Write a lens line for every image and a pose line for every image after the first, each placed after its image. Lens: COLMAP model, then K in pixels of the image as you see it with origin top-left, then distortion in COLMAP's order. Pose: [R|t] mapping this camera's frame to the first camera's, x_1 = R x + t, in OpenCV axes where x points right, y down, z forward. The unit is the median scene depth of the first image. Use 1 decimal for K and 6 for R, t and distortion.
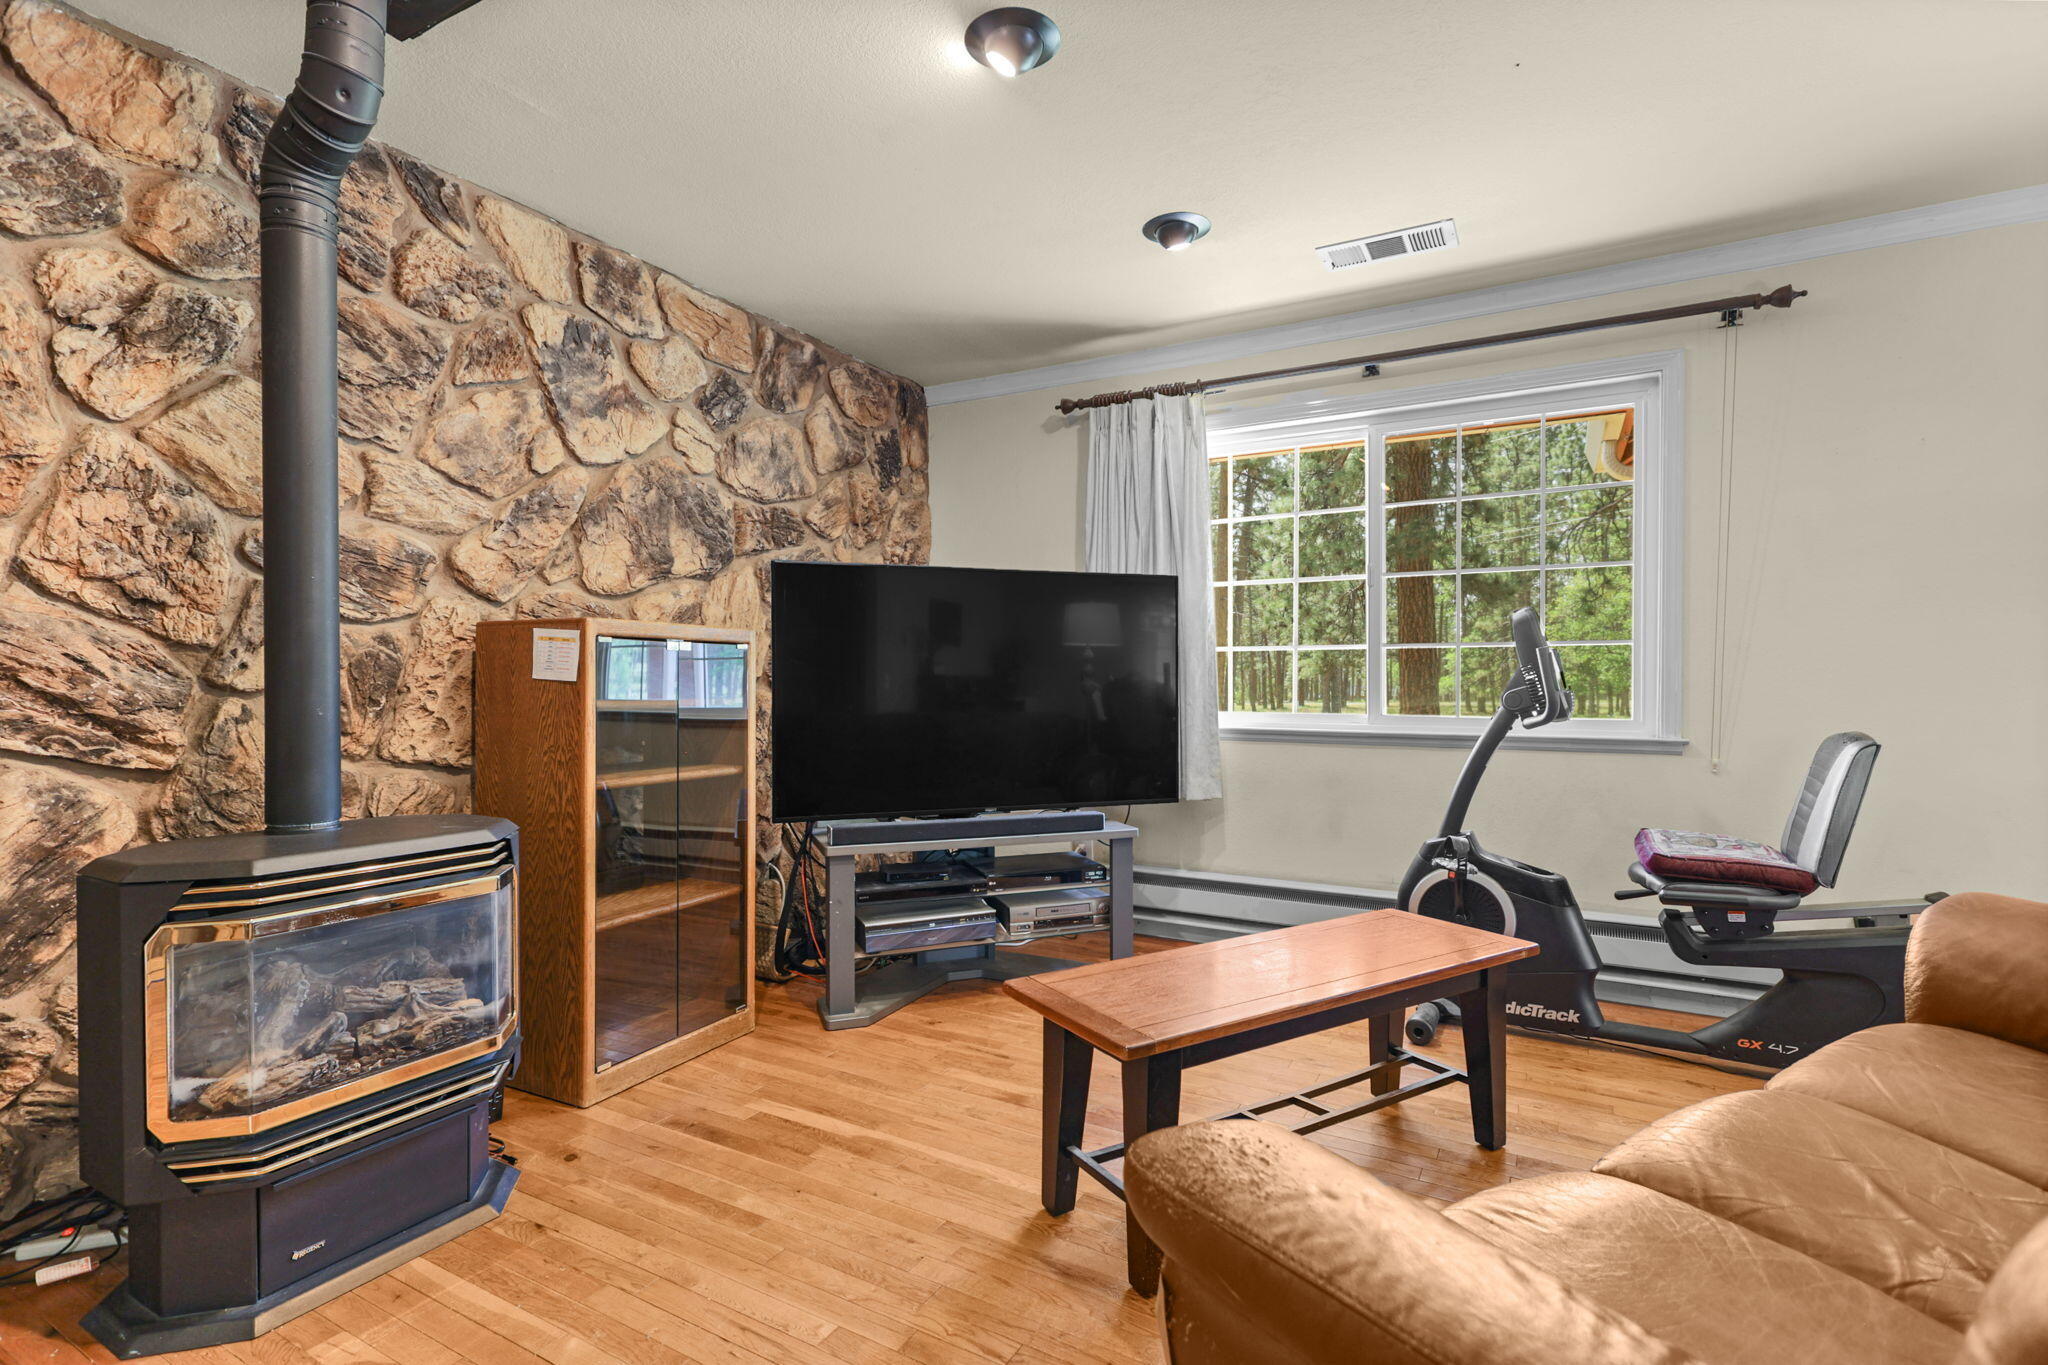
lens RADIAL K [[955.7, 0, 1021.2], [0, 955.7, 674.9], [0, 0, 1]] dist [0.001856, 0.000950]
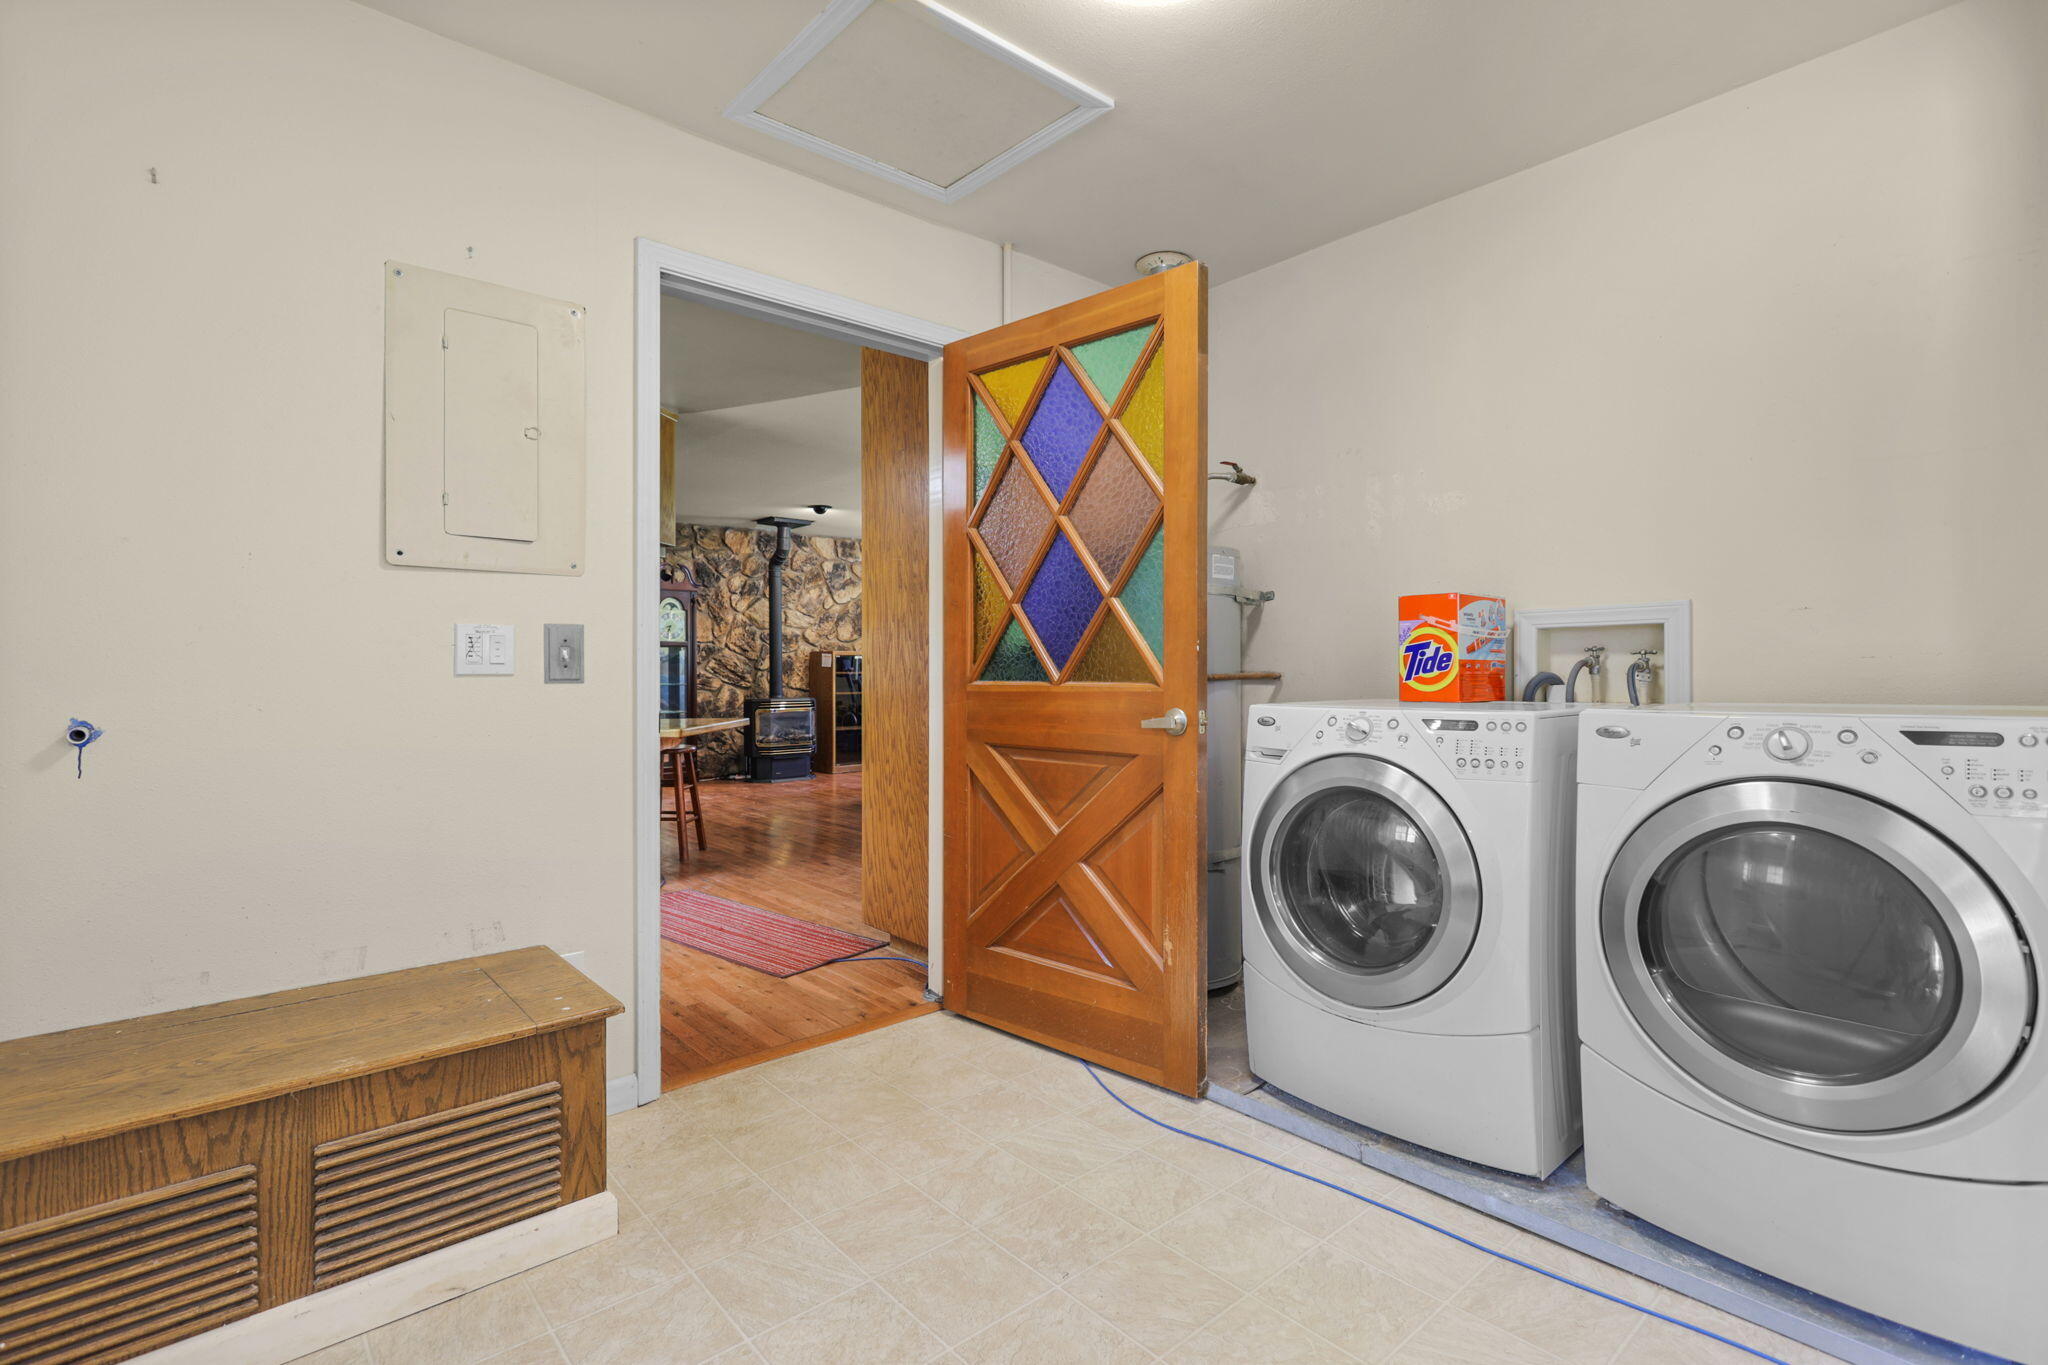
lens RADIAL K [[955.7, 0, 1021.2], [0, 955.7, 674.9], [0, 0, 1]] dist [0.001856, 0.000950]
pose [[0.942677, 0.006377, -0.333646, 1.555010], [-0.000120, 0.999824, 0.018772, -0.036950], [0.333707, -0.017656, 0.942512, -2.401972]]
